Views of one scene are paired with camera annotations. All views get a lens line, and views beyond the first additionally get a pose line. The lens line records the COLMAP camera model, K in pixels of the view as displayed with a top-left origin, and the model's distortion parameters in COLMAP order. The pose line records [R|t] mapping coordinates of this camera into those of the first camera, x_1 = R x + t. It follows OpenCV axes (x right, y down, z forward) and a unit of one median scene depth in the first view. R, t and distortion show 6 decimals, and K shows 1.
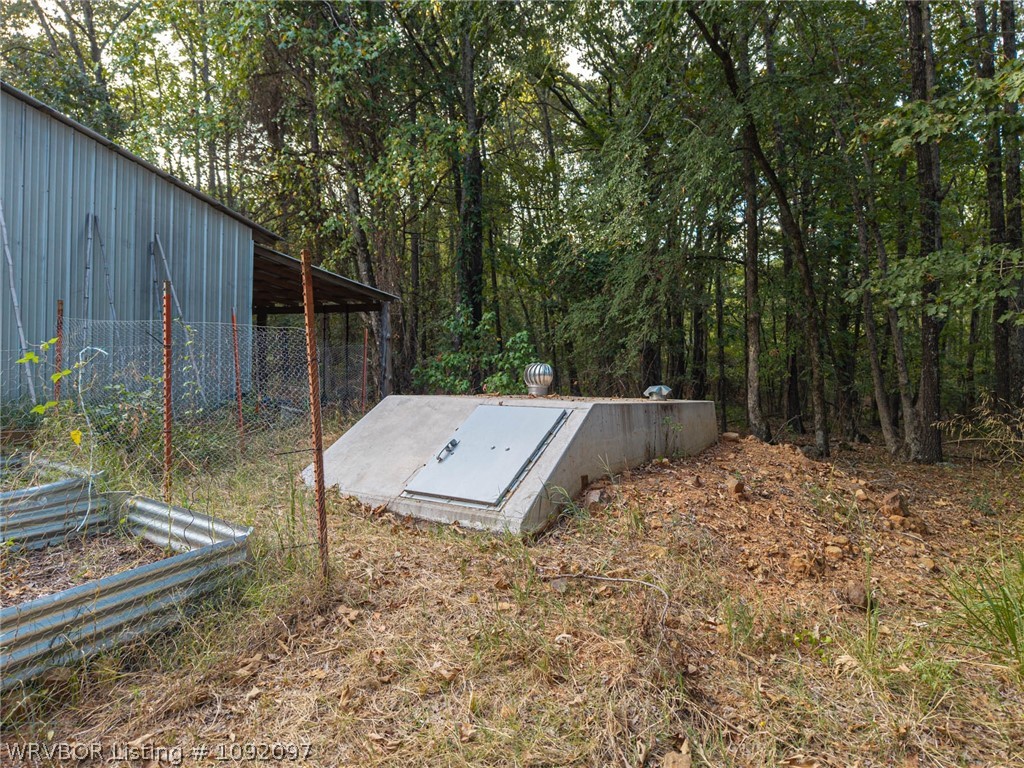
lens RADIAL K [[686.0, 0, 512.0], [0, 686.0, 384.0], [0, 0, 1]] dist [0.012080, -0.008714]
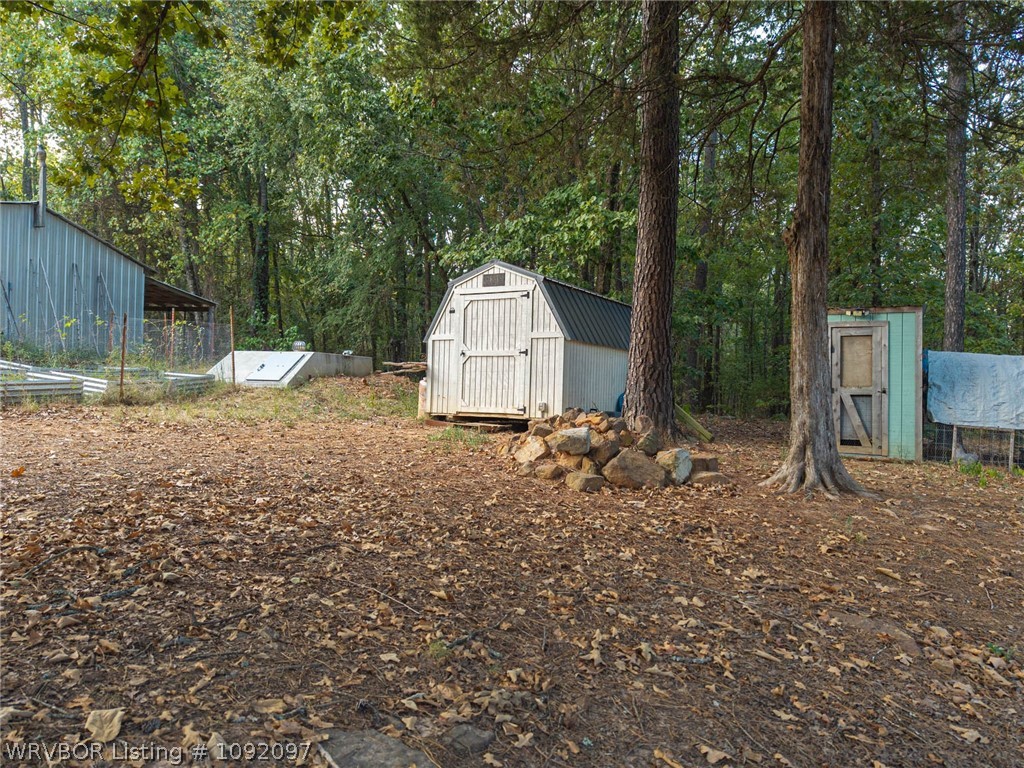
lens RADIAL K [[686.0, 0, 512.0], [0, 686.0, 384.0], [0, 0, 1]] dist [0.012080, -0.008714]
pose [[0.953023, 0.009217, 0.302759, 0.018823], [-0.010784, 0.999936, 0.003502, 0.077837], [-0.302707, -0.006602, 0.953061, -1.131471]]
